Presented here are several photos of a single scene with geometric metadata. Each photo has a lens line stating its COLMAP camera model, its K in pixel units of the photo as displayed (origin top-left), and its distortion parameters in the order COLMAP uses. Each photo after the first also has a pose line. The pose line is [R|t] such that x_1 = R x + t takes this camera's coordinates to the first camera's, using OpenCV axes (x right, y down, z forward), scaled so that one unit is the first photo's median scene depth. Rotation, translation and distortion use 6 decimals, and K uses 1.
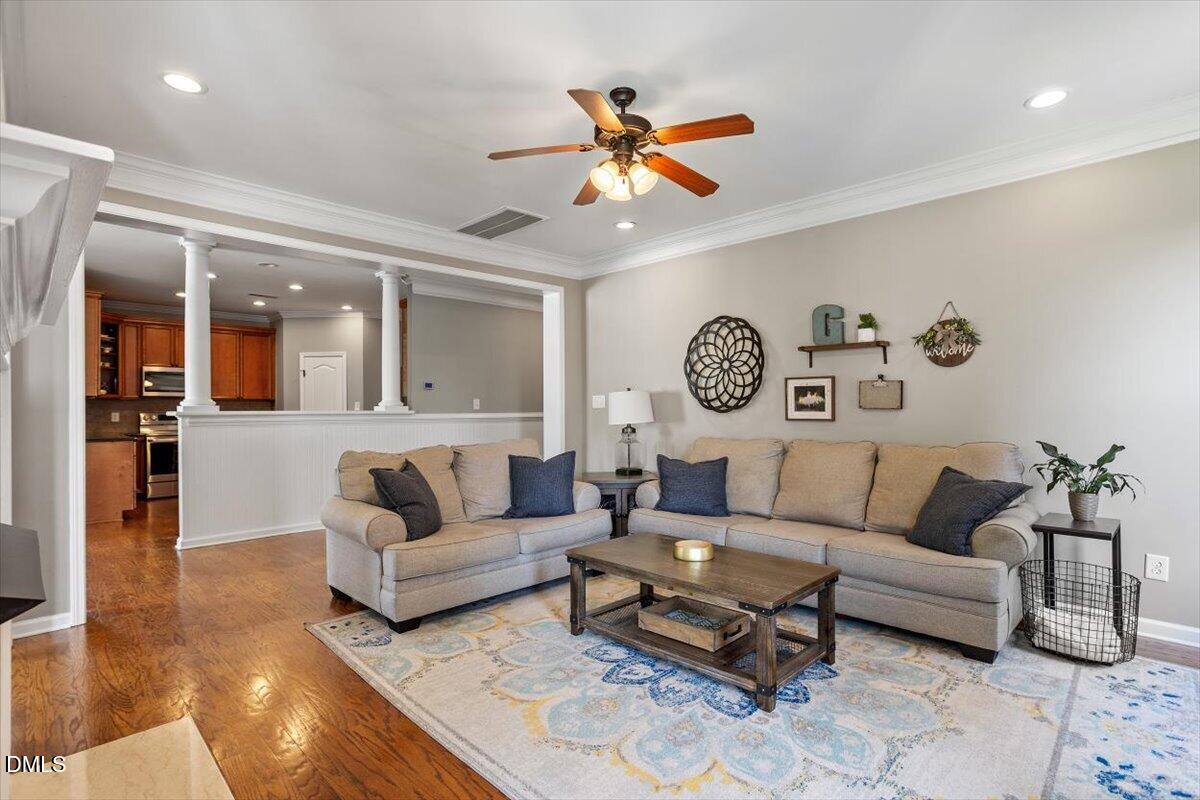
lens RADIAL K [[576.5, 0, 597.9], [0, 576.5, 411.8], [0, 0, 1]] dist [-0.010311, 0.001604]
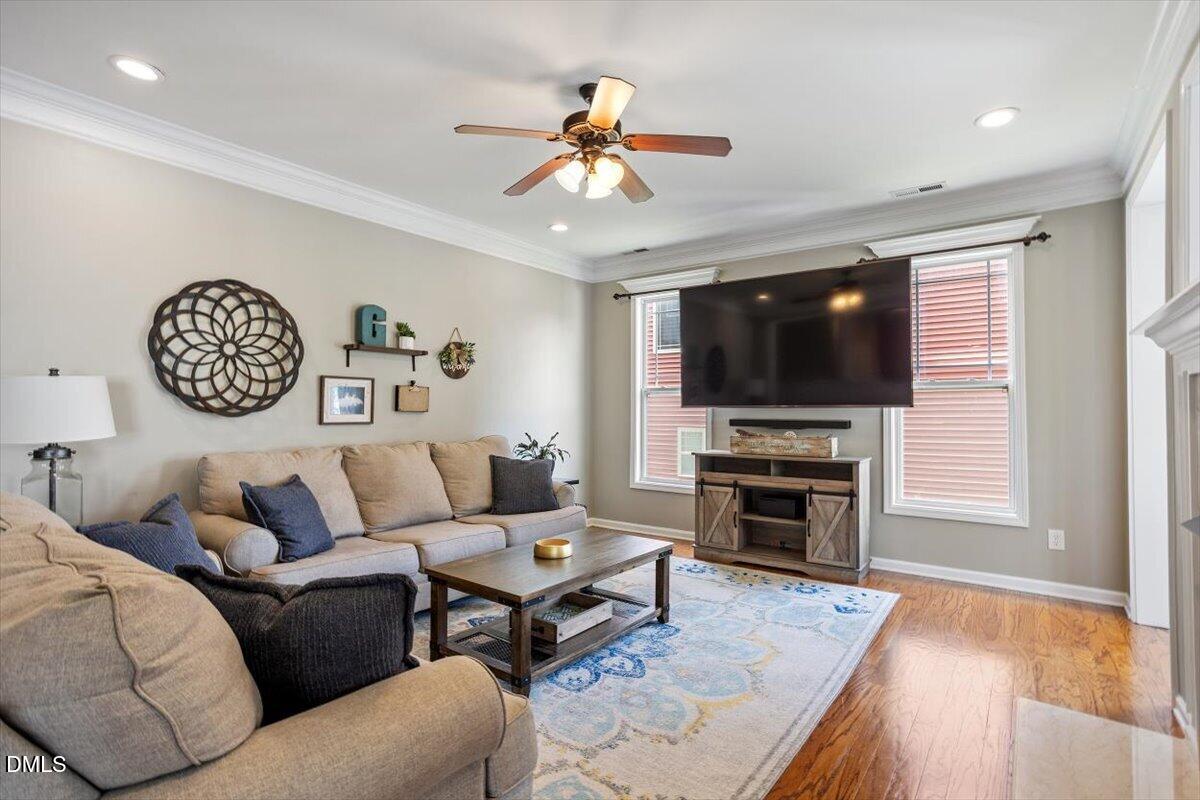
lens RADIAL K [[576.5, 0, 601.0], [0, 576.5, 399.4], [0, 0, 1]] dist [-0.010311, 0.001604]
pose [[-0.122790, 0.018714, 0.992256, -0.548638], [0.001896, 0.999825, -0.018623, -0.005798], [-0.992431, -0.000406, -0.122804, 0.649106]]
